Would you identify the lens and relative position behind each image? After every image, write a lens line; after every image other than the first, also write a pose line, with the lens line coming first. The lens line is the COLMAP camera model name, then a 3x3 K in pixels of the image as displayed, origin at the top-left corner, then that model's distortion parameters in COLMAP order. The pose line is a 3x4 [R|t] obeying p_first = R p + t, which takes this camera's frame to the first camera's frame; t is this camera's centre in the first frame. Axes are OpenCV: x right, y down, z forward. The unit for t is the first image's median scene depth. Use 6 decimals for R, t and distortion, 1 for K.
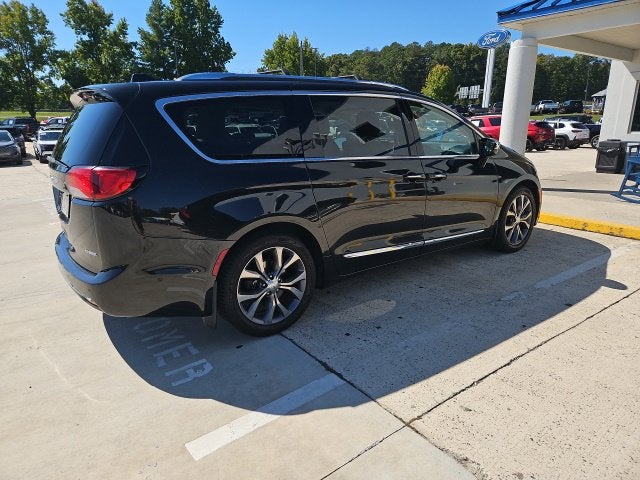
lens RADIAL K [[425.4, 0, 315.9], [0, 425.4, 235.4], [0, 0, 1]] dist [0.066879, -0.048710]
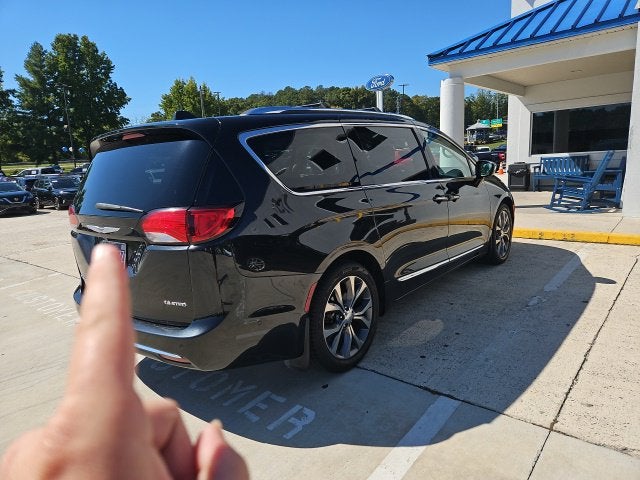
lens RADIAL K [[425.4, 0, 319.5], [0, 425.4, 237.8], [0, 0, 1]] dist [0.066879, -0.048710]
pose [[0.971898, -0.093125, 0.216198, -0.215088], [0.110738, 0.991324, -0.070811, 0.000506], [-0.207728, 0.092762, 0.973778, 0.030545]]
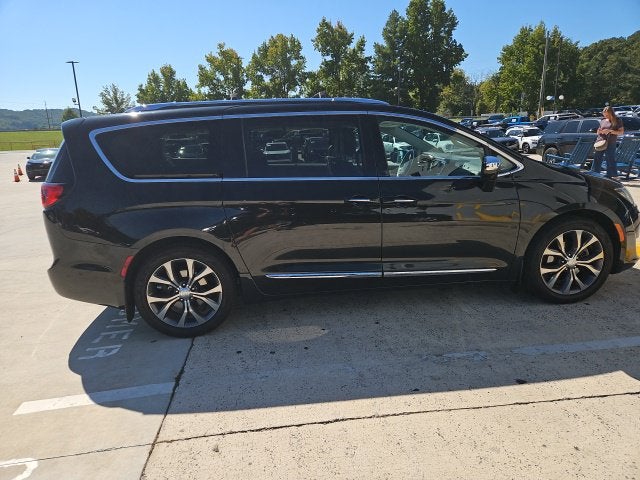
lens RADIAL K [[425.4, 0, 314.9], [0, 425.4, 242.5], [0, 0, 1]] dist [0.066879, -0.048710]
pose [[0.867530, 0.098827, -0.487467, 0.432197], [-0.097126, 0.994854, 0.028841, -0.046931], [0.487809, 0.022325, 0.872665, 0.116304]]
